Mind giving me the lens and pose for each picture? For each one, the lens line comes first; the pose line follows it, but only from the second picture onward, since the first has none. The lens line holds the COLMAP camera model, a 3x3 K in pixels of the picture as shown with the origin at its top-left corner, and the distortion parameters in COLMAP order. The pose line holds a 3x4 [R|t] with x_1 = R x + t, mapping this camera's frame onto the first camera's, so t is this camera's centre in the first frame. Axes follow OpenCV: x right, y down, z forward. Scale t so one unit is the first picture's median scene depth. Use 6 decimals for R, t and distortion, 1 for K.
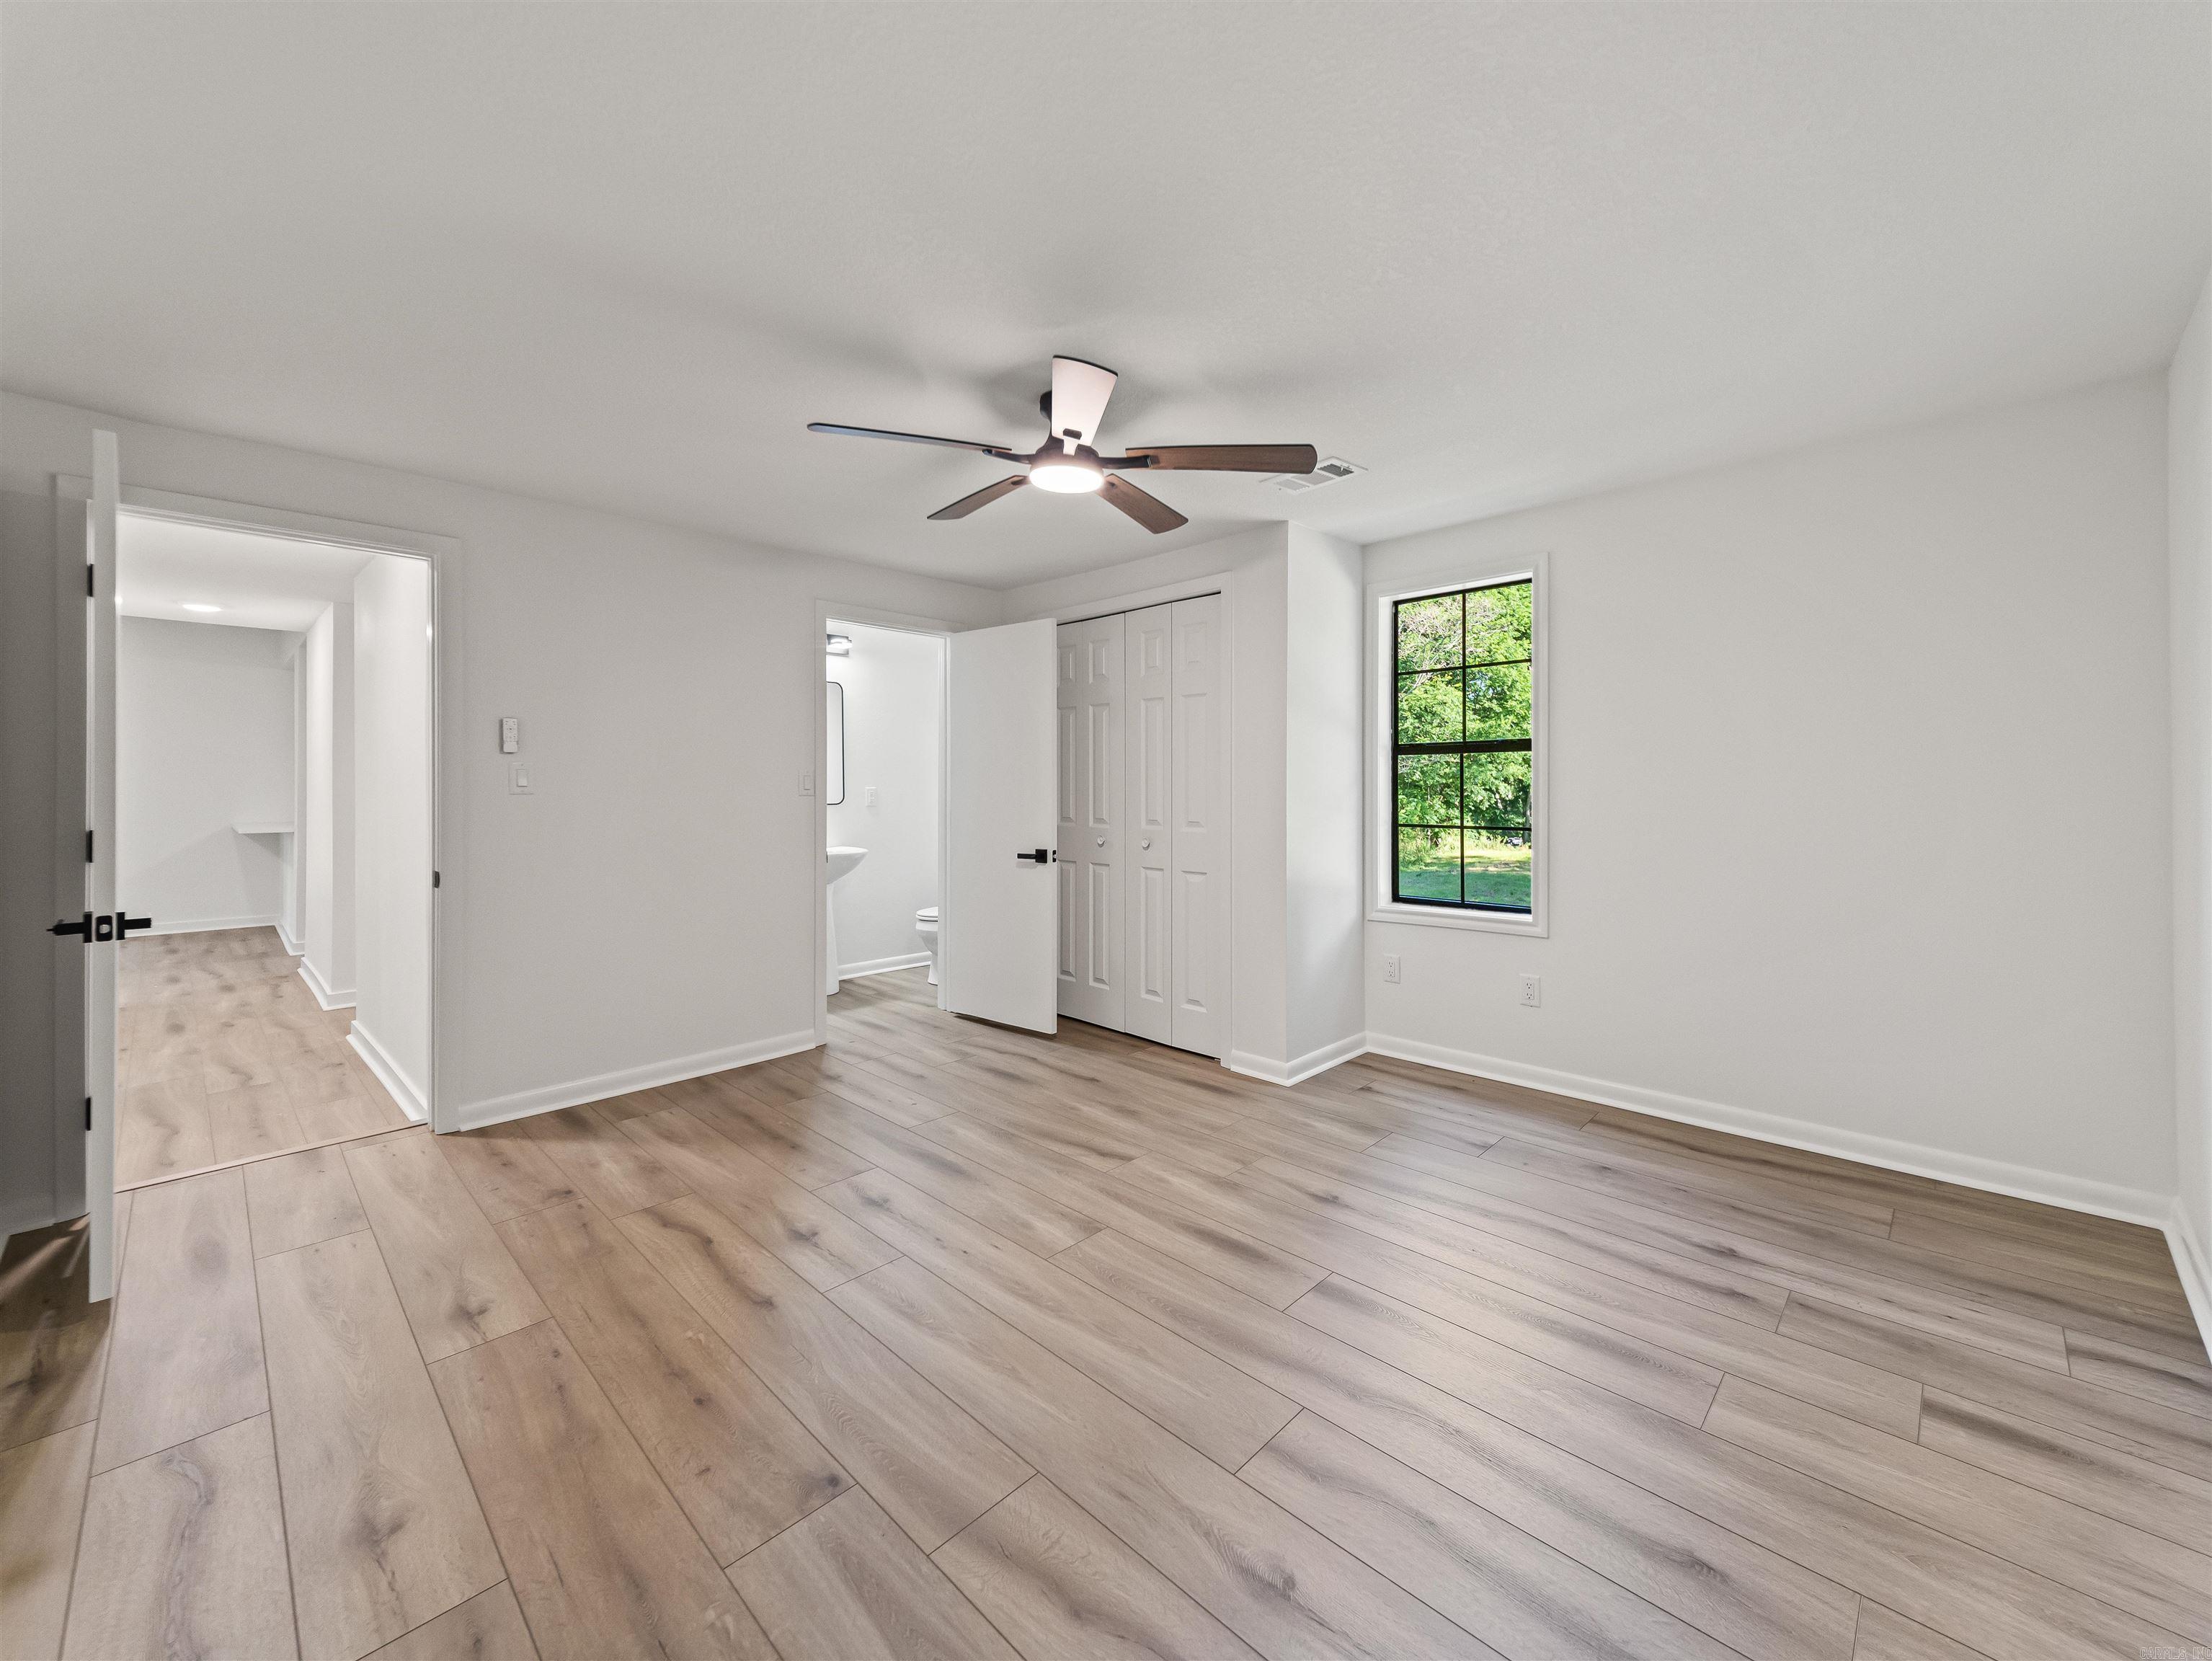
lens RADIAL K [[869.4, 0, 1108.6], [0, 869.4, 781.0], [0, 0, 1]] dist [0.029814, -0.009563]
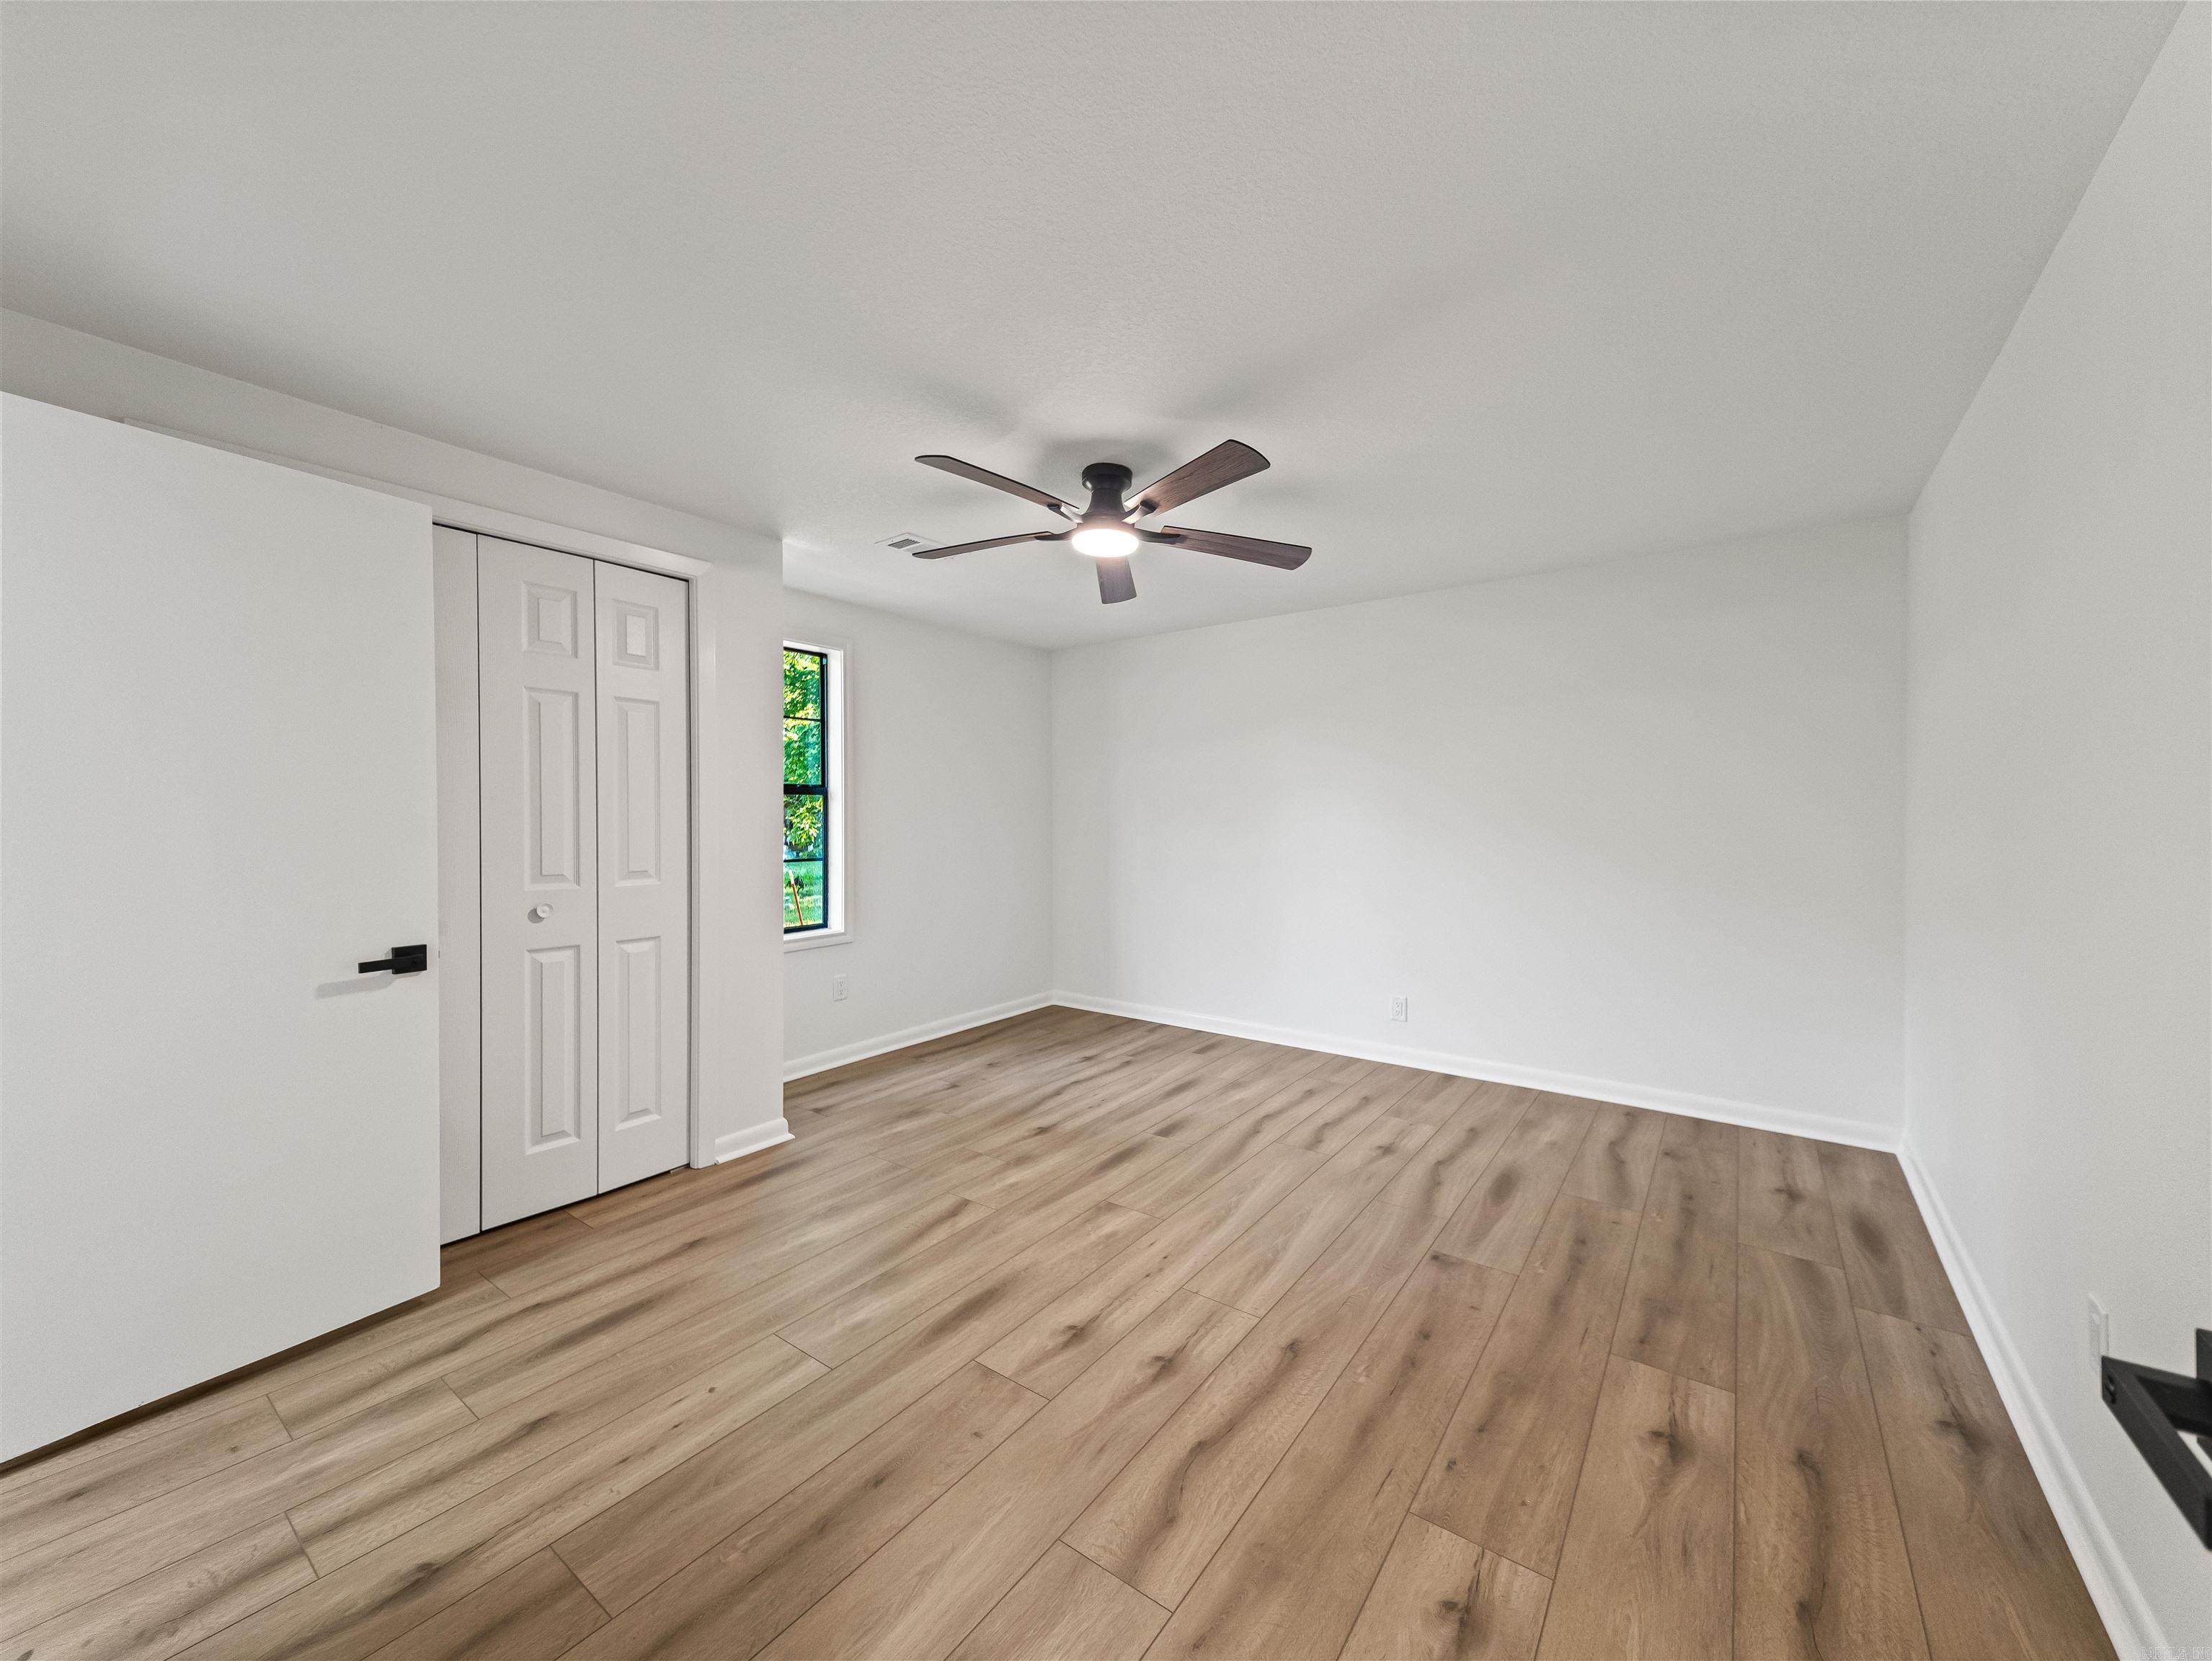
lens RADIAL K [[879.8, 0, 1100.9], [0, 879.8, 821.2], [0, 0, 1]] dist [0.029562, -0.012366]
pose [[-0.146295, 0.001101, 0.989240, -1.054102], [0.001385, 0.999999, -0.000908, 0.008843], [-0.989240, 0.001238, -0.146296, 1.071949]]
